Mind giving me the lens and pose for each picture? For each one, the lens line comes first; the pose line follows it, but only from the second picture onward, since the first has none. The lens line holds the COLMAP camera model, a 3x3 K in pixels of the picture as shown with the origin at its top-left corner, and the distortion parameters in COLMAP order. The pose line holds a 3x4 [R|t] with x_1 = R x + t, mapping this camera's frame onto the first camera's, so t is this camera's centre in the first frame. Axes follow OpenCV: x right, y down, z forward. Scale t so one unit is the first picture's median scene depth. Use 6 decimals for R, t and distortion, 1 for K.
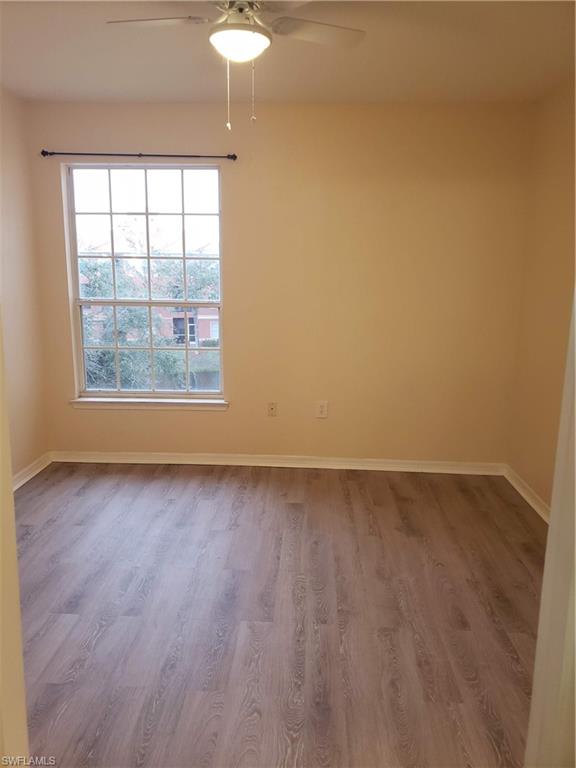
lens RADIAL K [[597.0, 0, 259.8], [0, 597.0, 384.9], [0, 0, 1]] dist [0.029799, -0.016320]
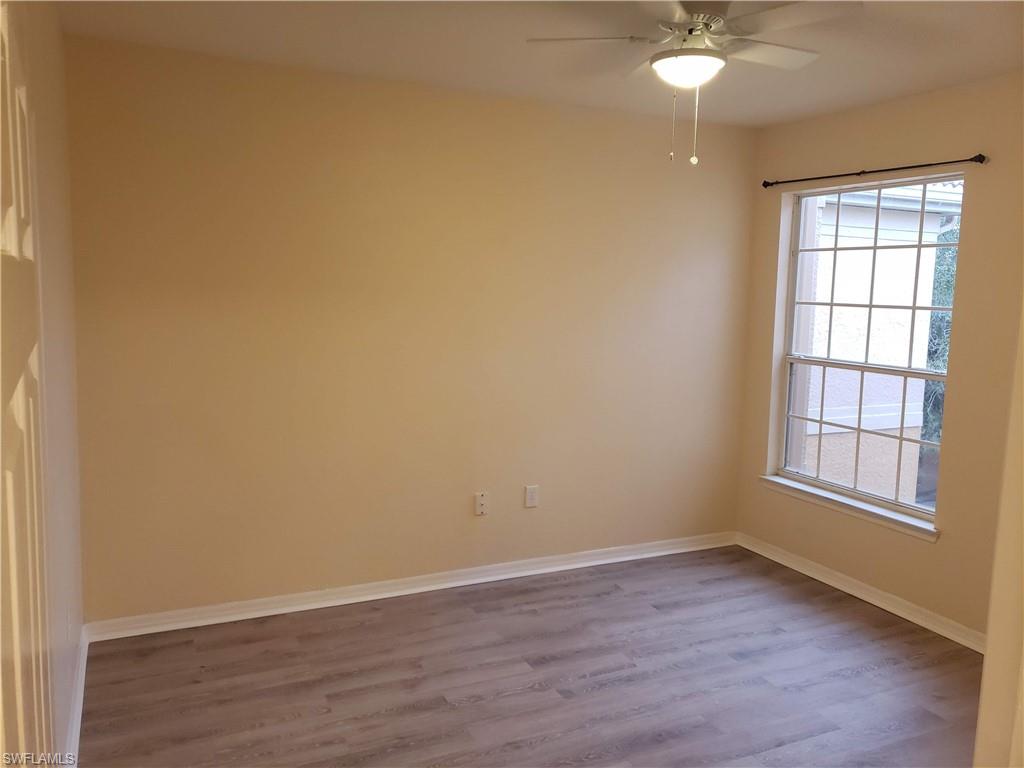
lens RADIAL K [[796.0, 0, 511.4], [0, 796.0, 385.4], [0, 0, 1]] dist [0.029799, -0.016320]
pose [[0.476869, 0.115118, -0.871403, 0.484917], [-0.190228, 0.981407, 0.025549, -0.062172], [0.858143, 0.153582, 0.489902, 0.168518]]
